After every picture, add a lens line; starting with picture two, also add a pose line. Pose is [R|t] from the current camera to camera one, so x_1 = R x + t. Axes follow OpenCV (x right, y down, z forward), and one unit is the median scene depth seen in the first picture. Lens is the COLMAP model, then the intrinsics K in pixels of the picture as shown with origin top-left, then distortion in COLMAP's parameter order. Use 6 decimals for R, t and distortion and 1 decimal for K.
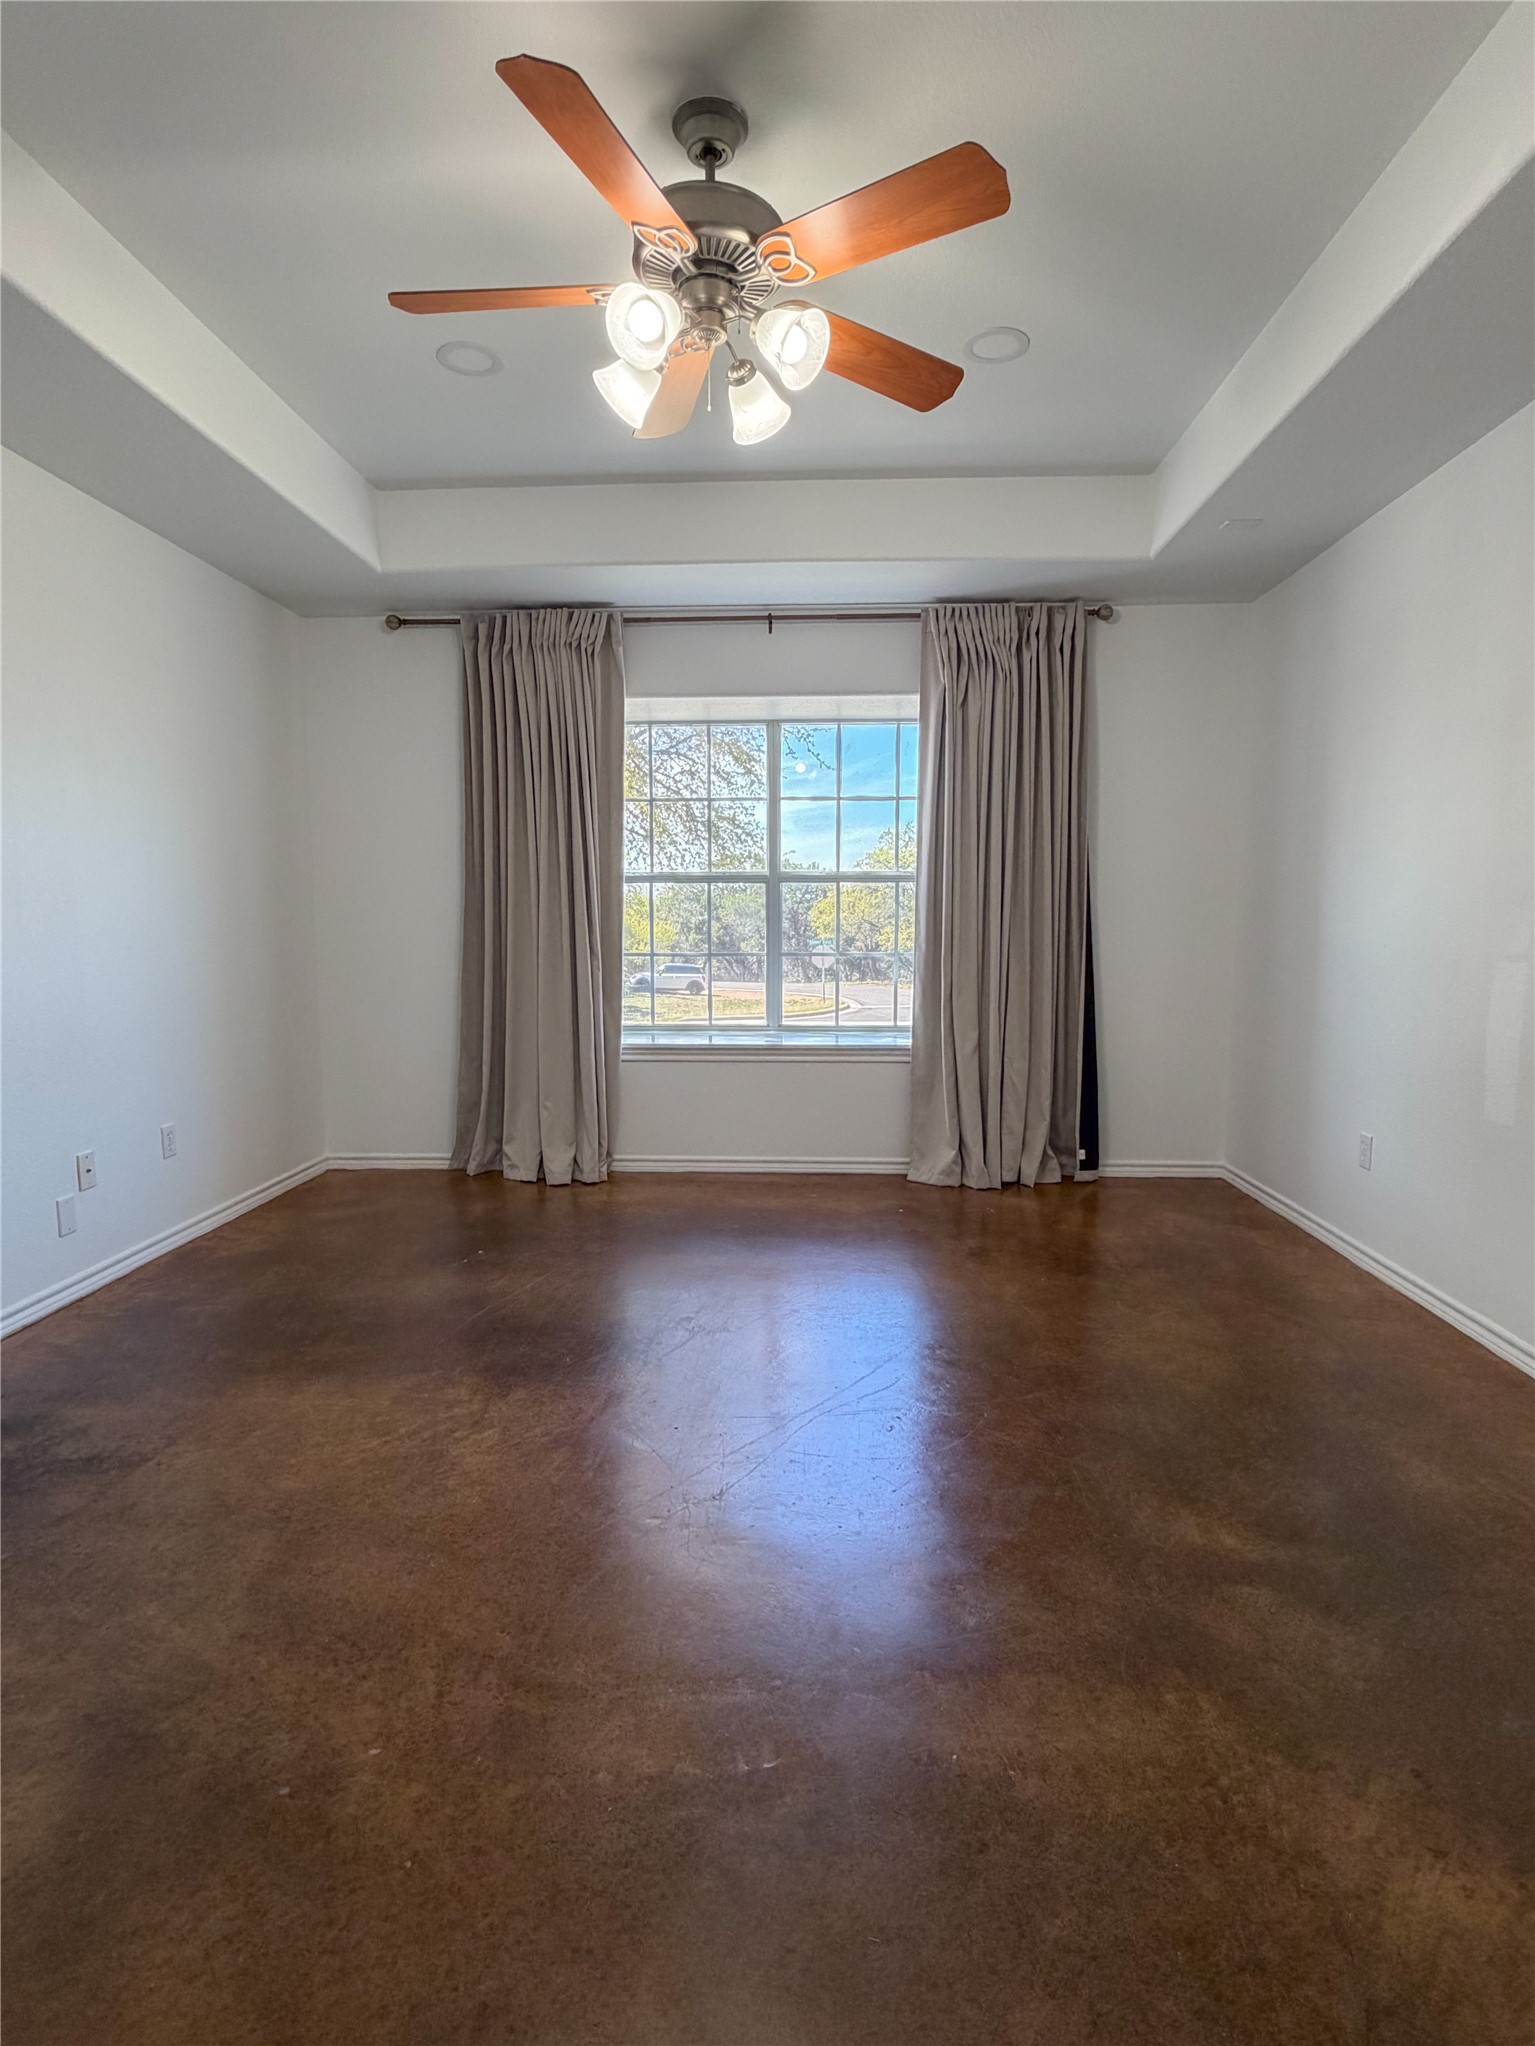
lens RADIAL K [[1048.4, 0, 767.5], [0, 1048.4, 1023.0], [0, 0, 1]] dist [-0.000447, 0.000885]
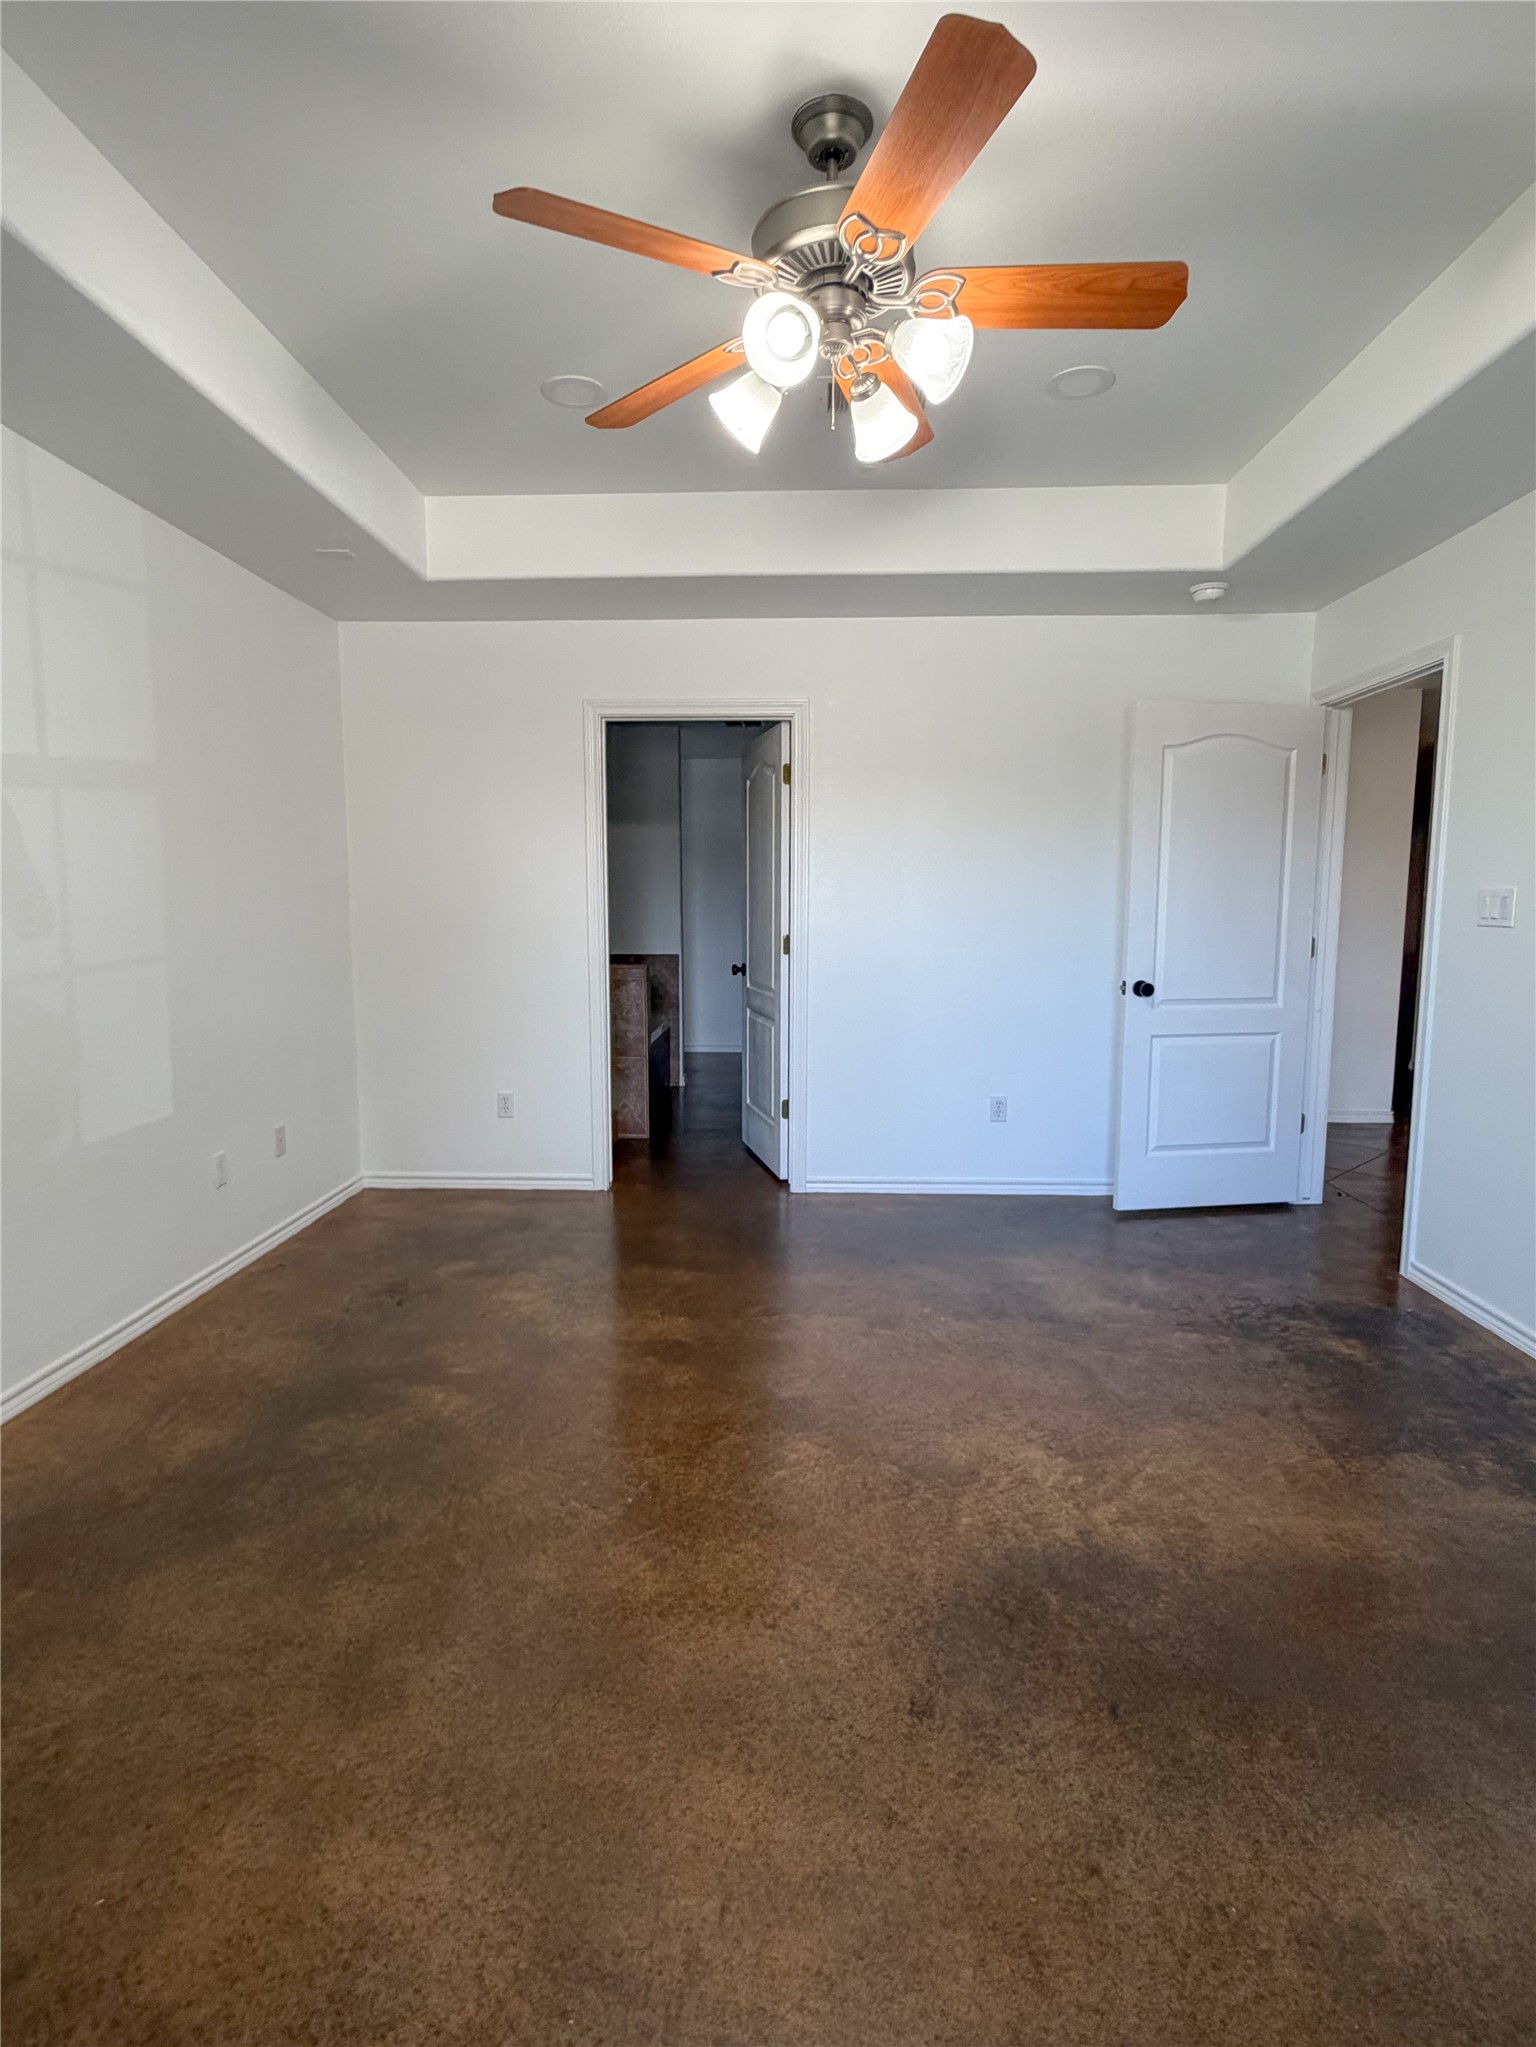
lens RADIAL K [[1048.9, 0, 768.0], [0, 1048.9, 1023.5], [0, 0, 1]] dist [-0.000447, 0.000885]
pose [[-0.999978, 0.000308, -0.006652, 0.003822], [-0.001147, 0.976032, 0.217625, -0.130656], [0.006559, 0.217628, -0.976010, 0.988708]]
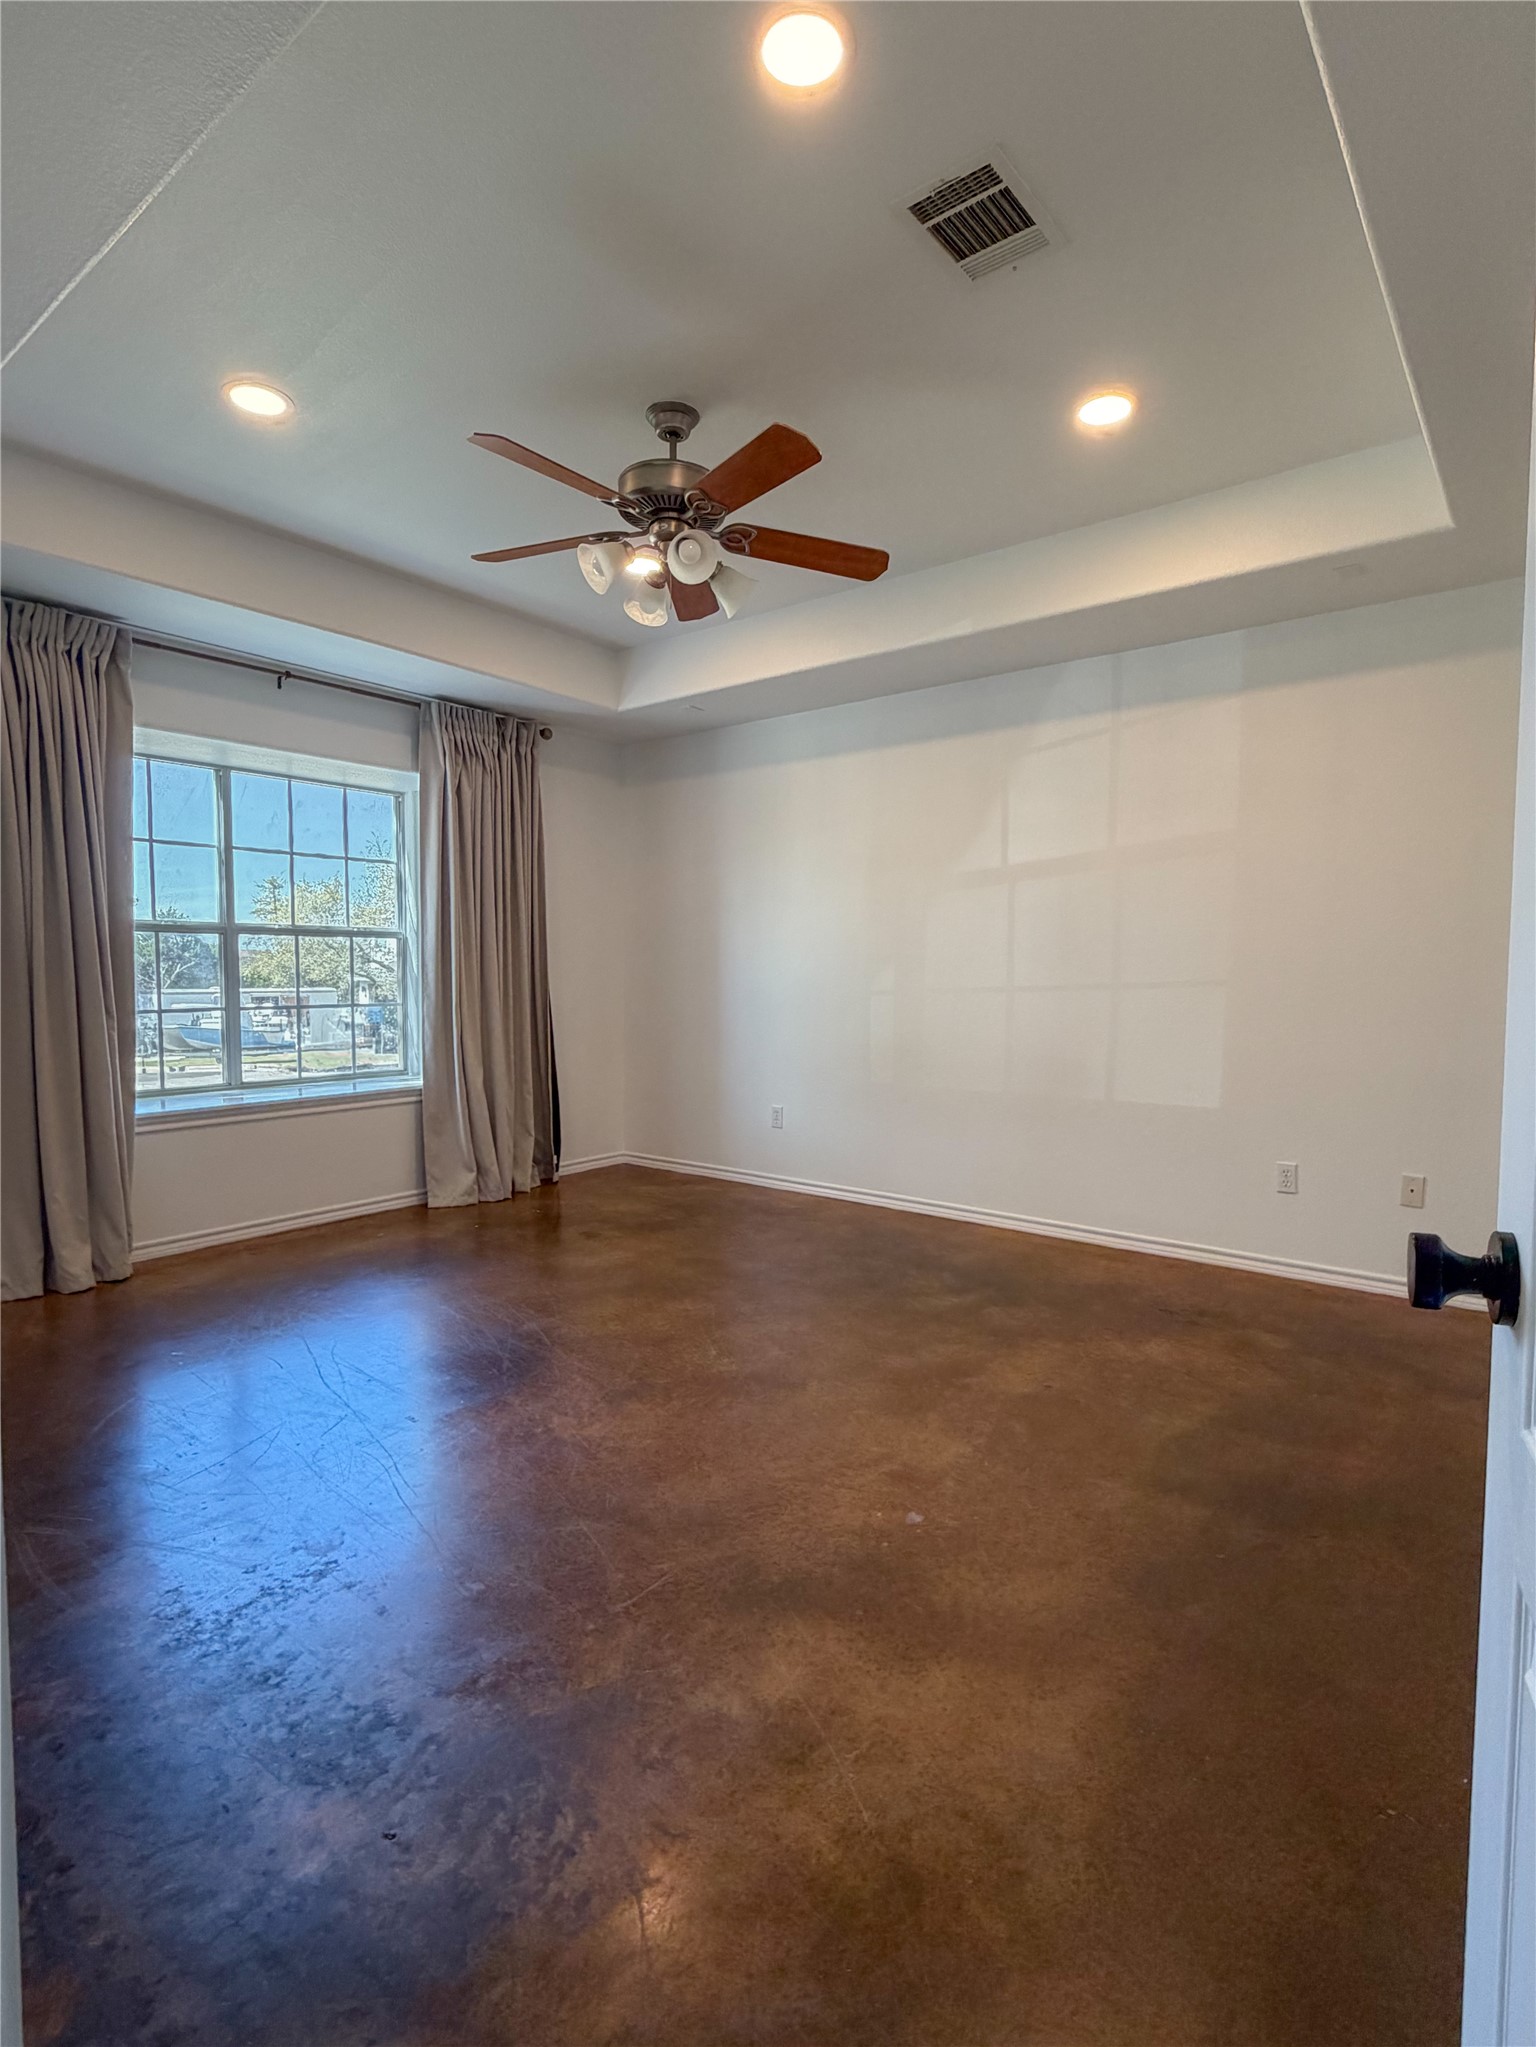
lens RADIAL K [[1021.2, 0, 781.8], [0, 1021.2, 1025.6], [0, 0, 1]] dist [-0.002479, -0.000169]
pose [[0.576079, -0.042368, 0.816295, -0.537563], [0.078230, 0.996929, -0.003466, -0.008980], [-0.813642, 0.065856, 0.577624, 0.065752]]
